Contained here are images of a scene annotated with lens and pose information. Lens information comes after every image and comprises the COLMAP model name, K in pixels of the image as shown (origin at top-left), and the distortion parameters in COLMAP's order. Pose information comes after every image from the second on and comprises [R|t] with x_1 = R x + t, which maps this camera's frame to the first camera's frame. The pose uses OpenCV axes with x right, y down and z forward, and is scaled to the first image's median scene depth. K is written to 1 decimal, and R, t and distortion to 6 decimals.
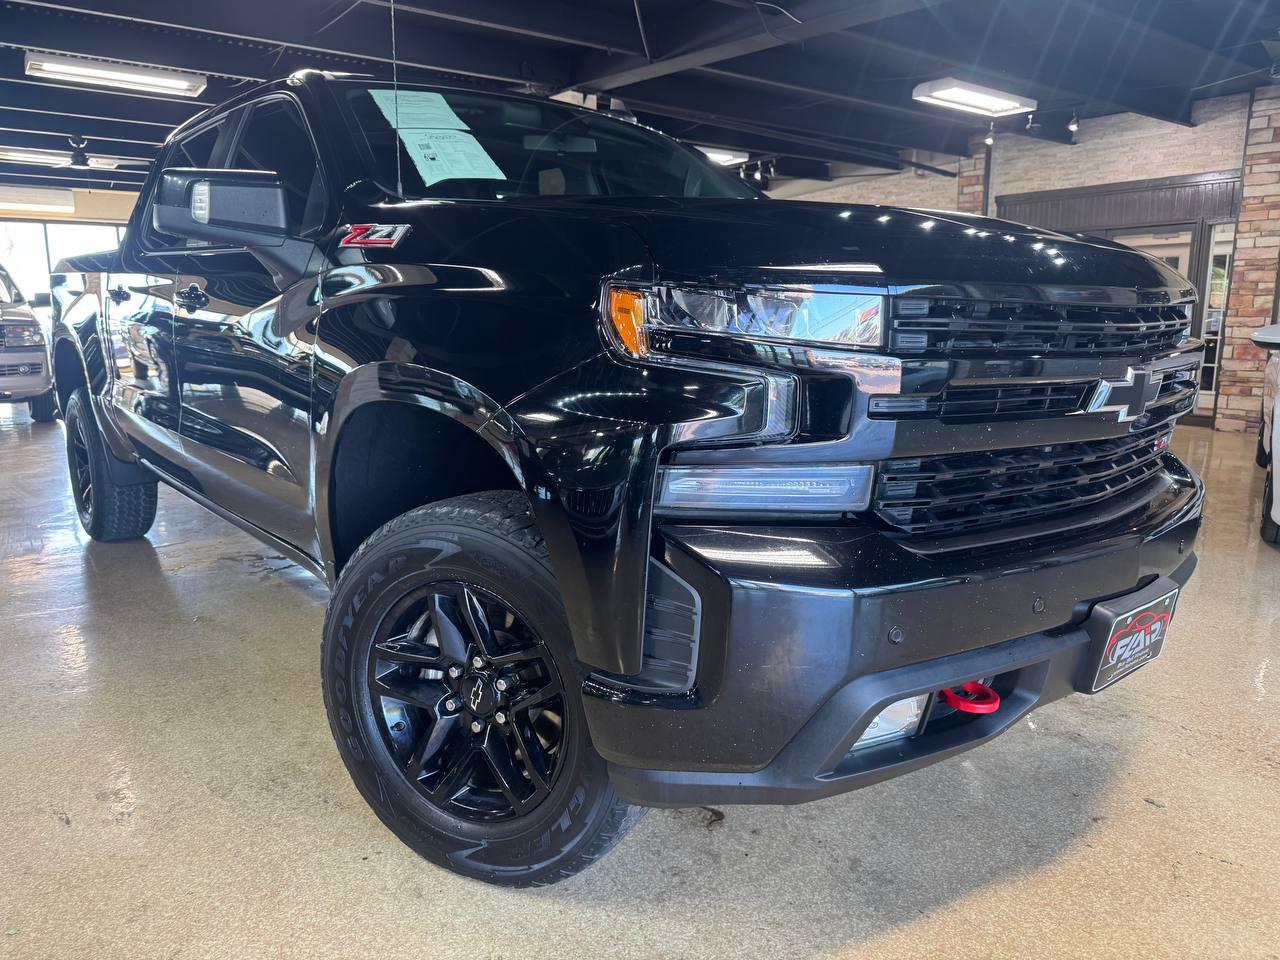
lens RADIAL K [[927.4, 0, 640.0], [0, 927.4, 480.0], [0, 0, 1]] dist [0.002954, -0.004990]
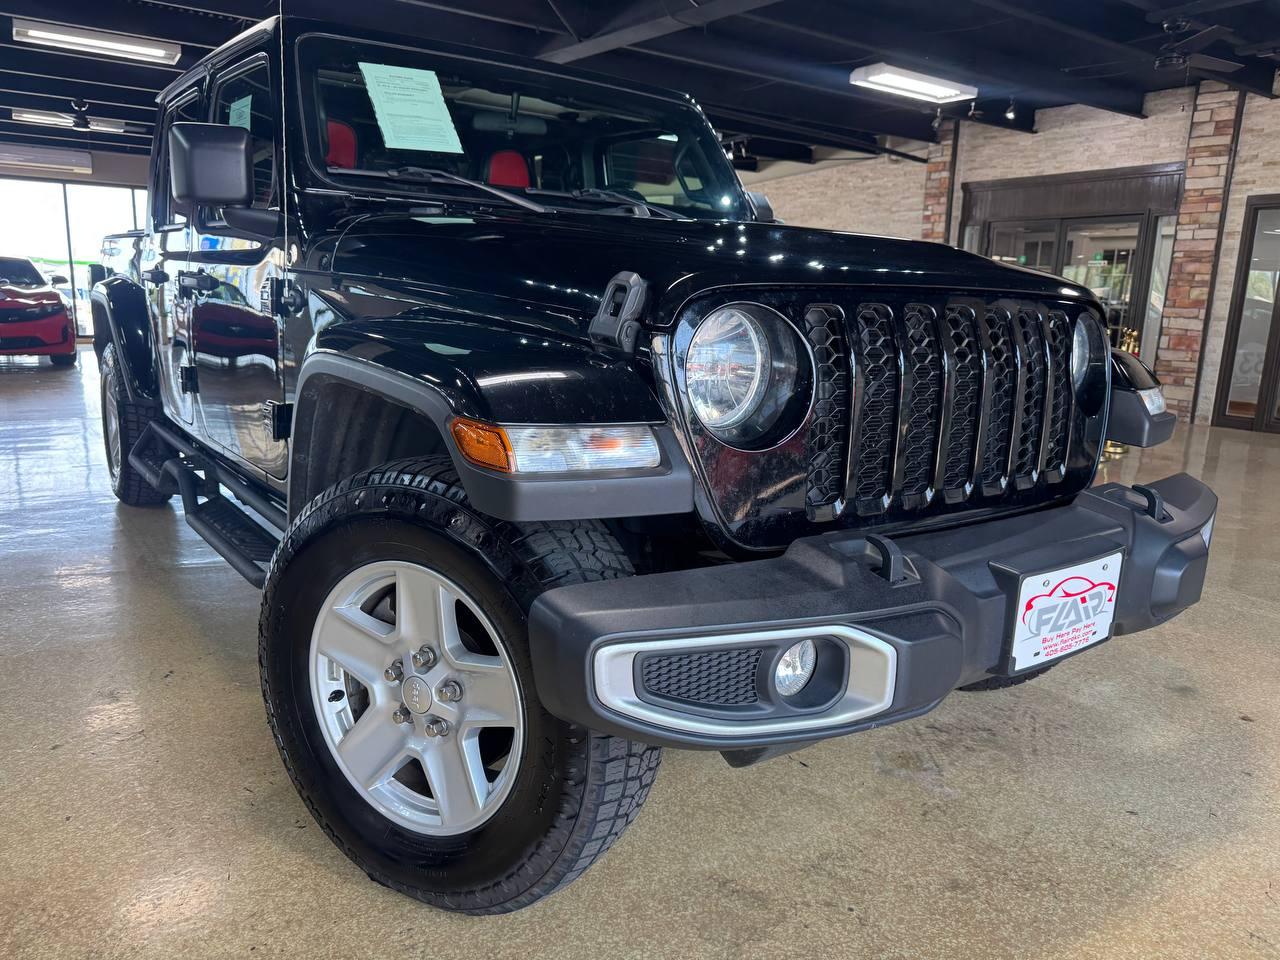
lens RADIAL K [[928.4, 0, 638.3], [0, 928.4, 485.5], [0, 0, 1]] dist [0.002210, -0.004497]
pose [[0.998027, 0.044479, -0.044303, 0.103393], [-0.043450, 0.998769, 0.023909, 0.019237], [0.045312, -0.021937, 0.998732, -0.046554]]
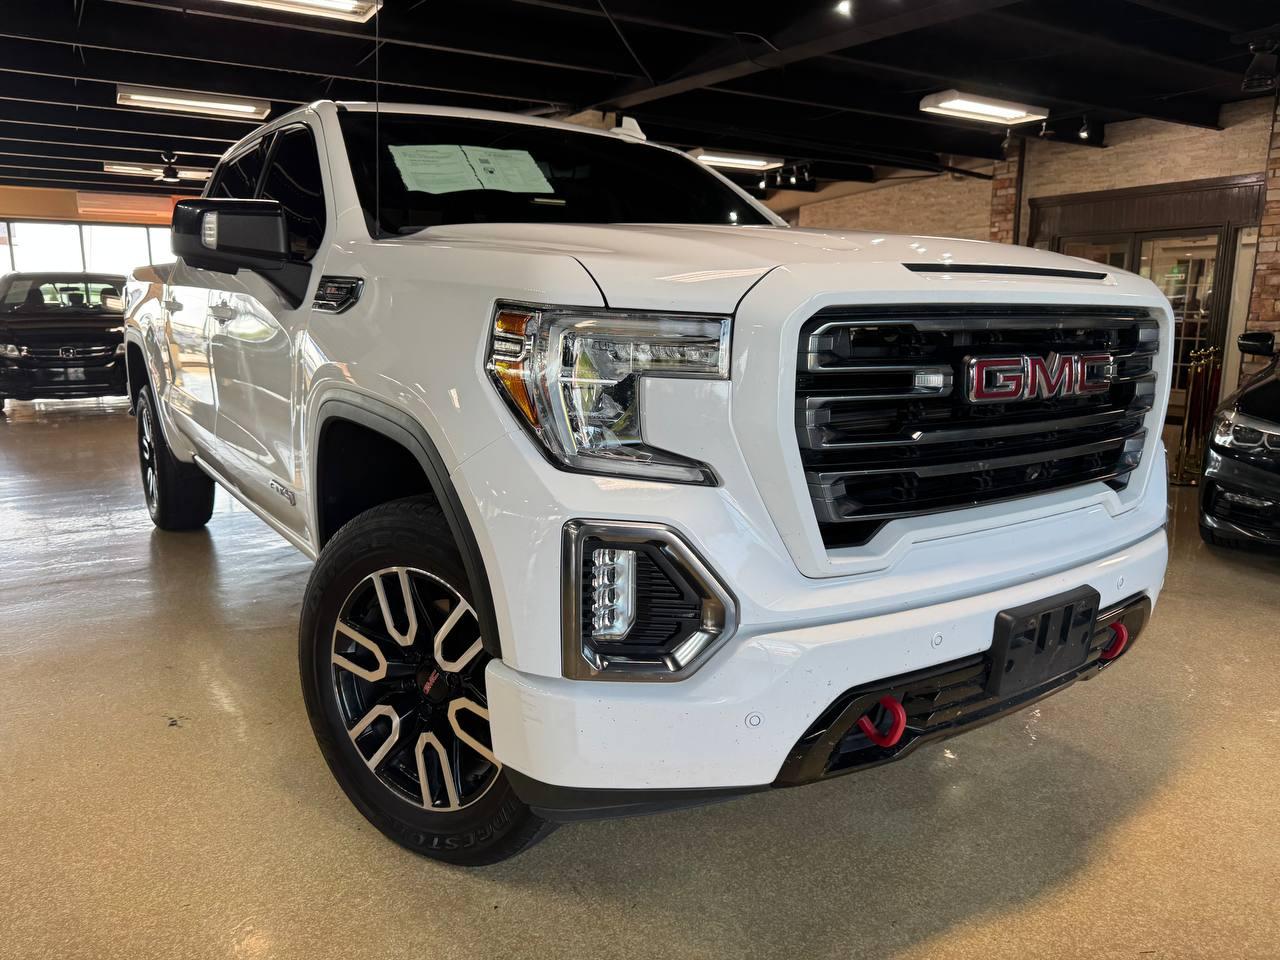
lens RADIAL K [[928.1, 0, 634.7], [0, 928.1, 482.4], [0, 0, 1]] dist [-0.000426, -0.000155]
pose [[0.994683, 0.023783, -0.100198, 0.074791], [-0.022849, 0.999684, 0.010464, 0.002881], [0.100415, -0.008119, 0.994913, -0.060033]]
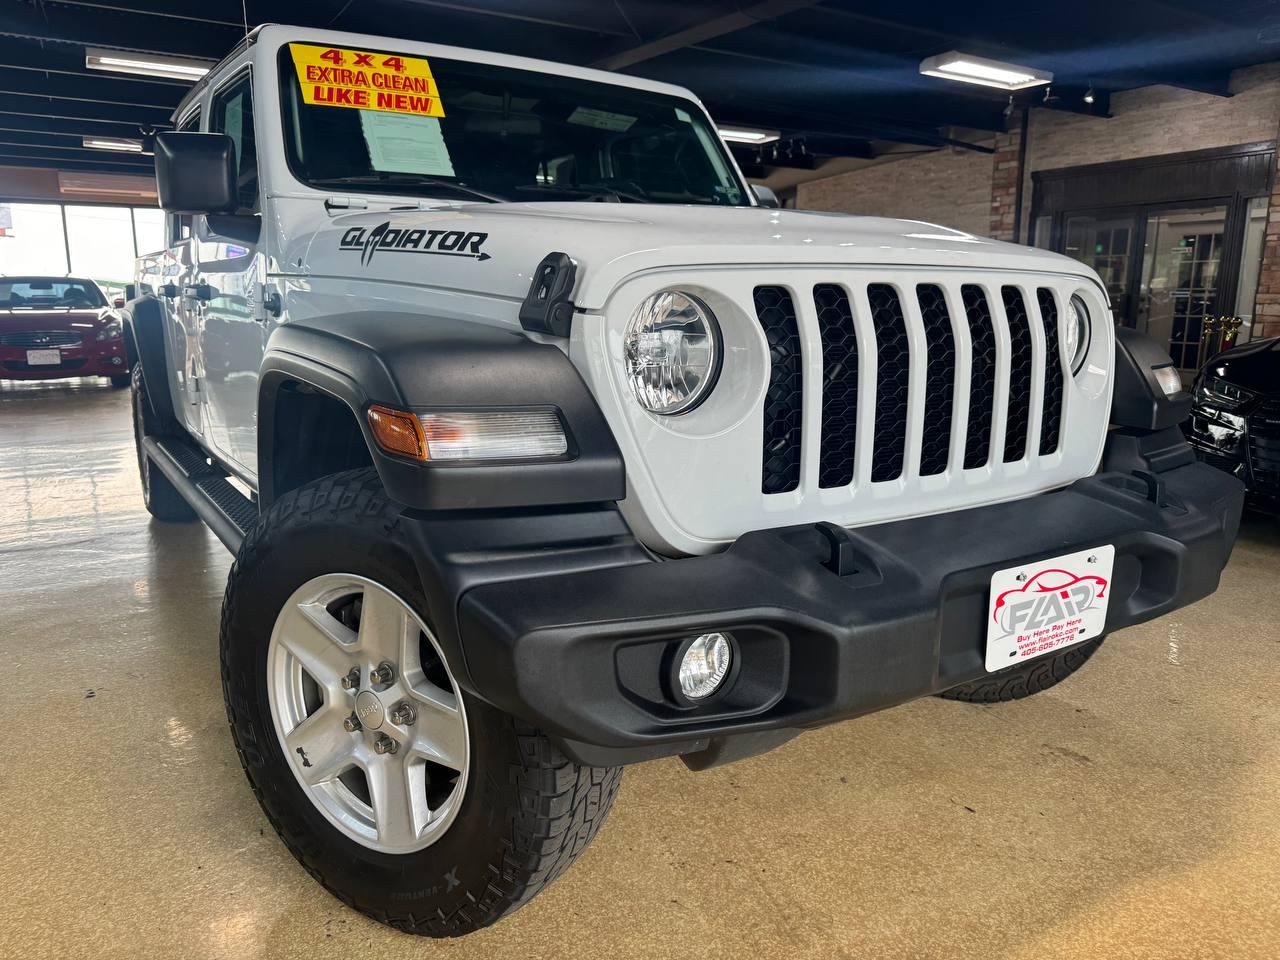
lens RADIAL K [[928.1, 0, 634.7], [0, 928.1, 482.4], [0, 0, 1]] dist [-0.000426, -0.000155]
pose [[0.994694, 0.022952, -0.100288, 0.082022], [-0.021192, 0.999603, 0.018575, 0.016202], [0.100674, -0.016351, 0.994785, -0.031312]]
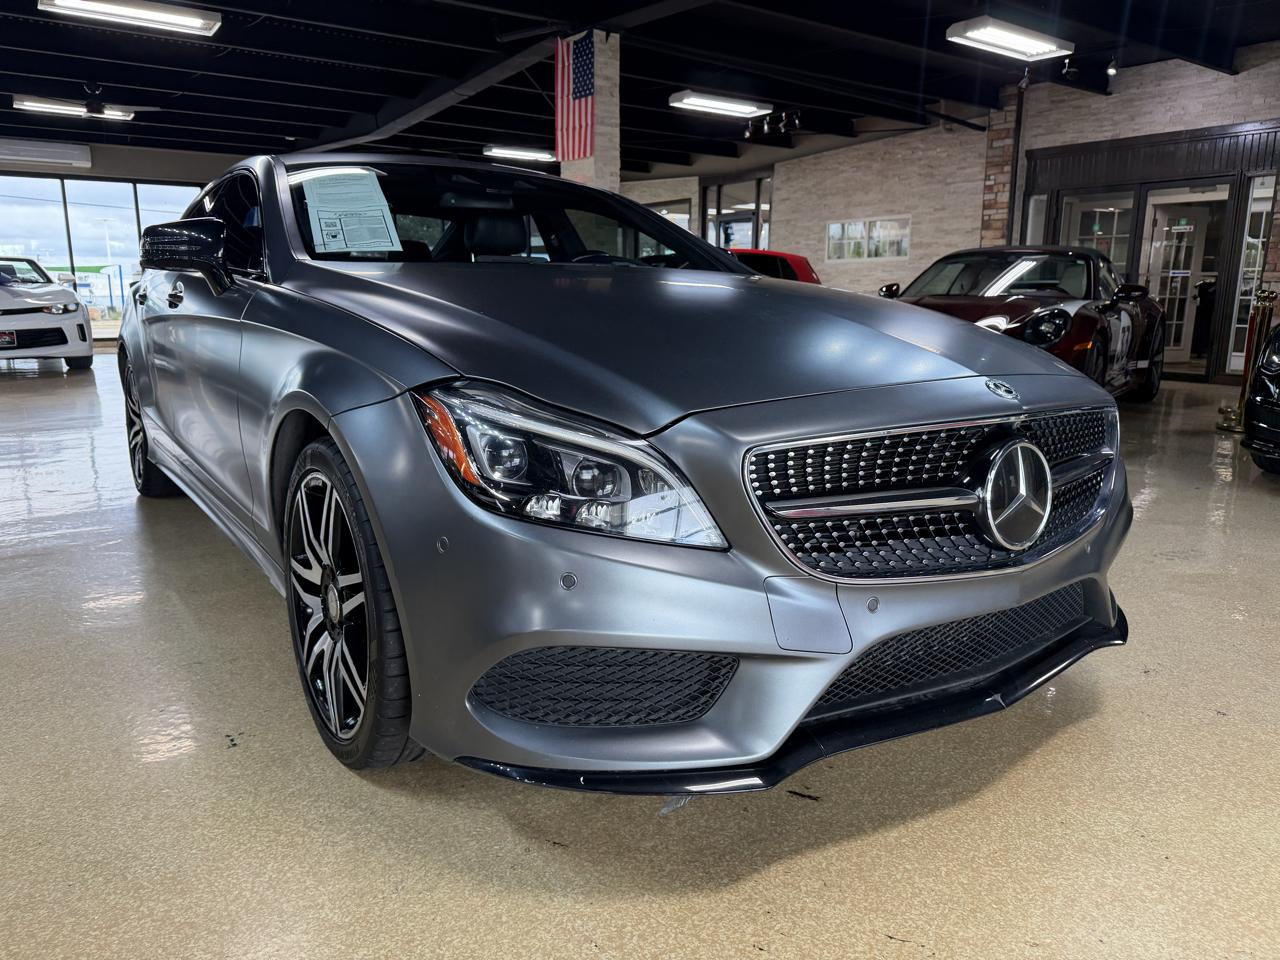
lens RADIAL K [[923.7, 0, 640.0], [0, 923.7, 480.0], [0, 0, 1]] dist [0.001584, -0.006439]
pose [[0.999832, 0.010110, -0.015277, -0.004848], [-0.009690, 0.999578, 0.027373, 0.020997], [0.015547, -0.027221, 0.999509, 0.015949]]
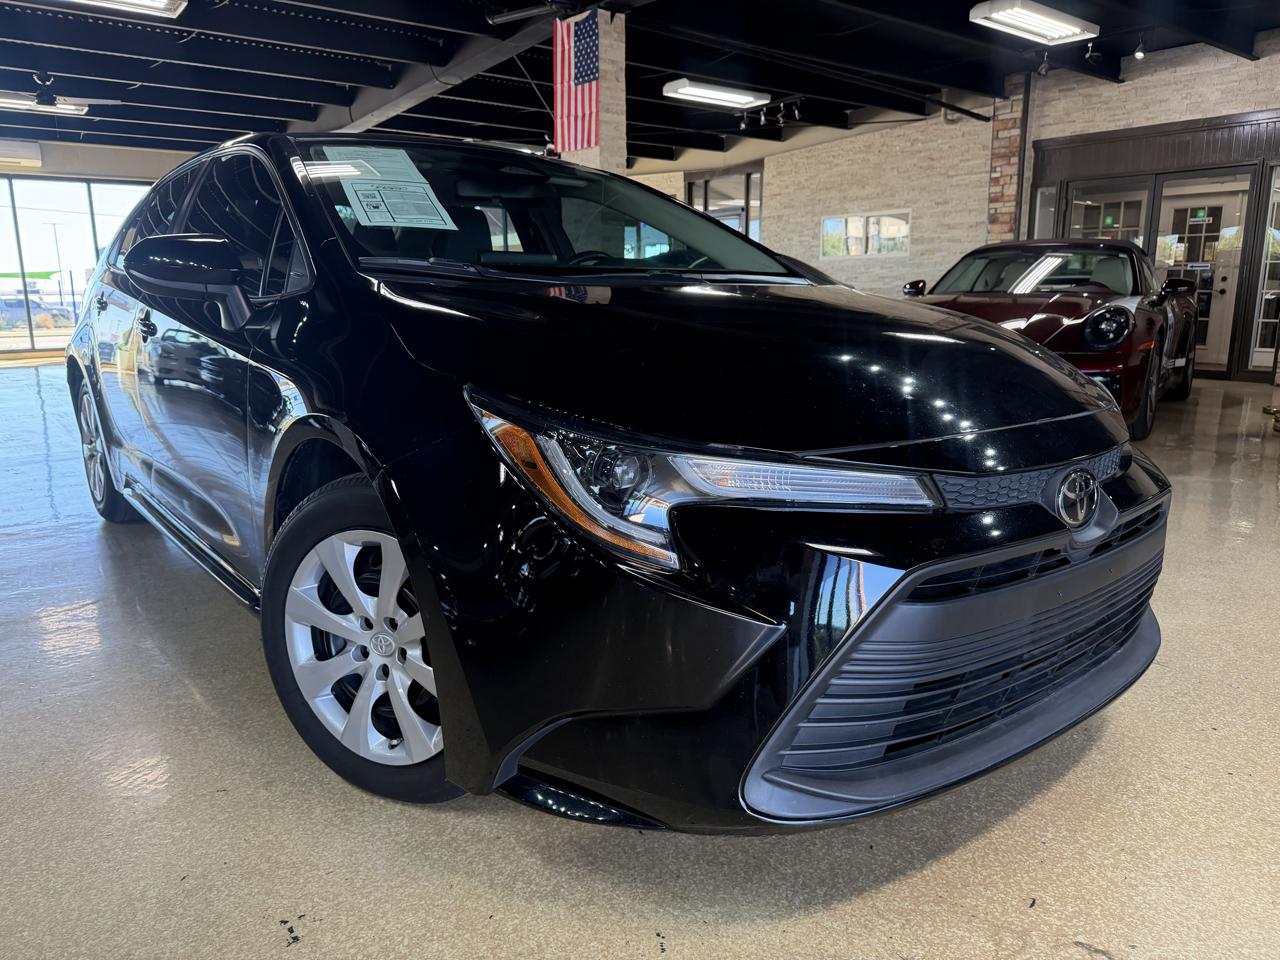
lens RADIAL K [[927.7, 0, 640.0], [0, 927.7, 480.0], [0, 0, 1]] dist [-0.005621, -0.001431]
pose [[0.999735, -0.008721, 0.021318, -0.044356], [0.008146, 0.999604, 0.026940, 0.010816], [-0.021545, -0.026759, 0.999410, 0.071063]]
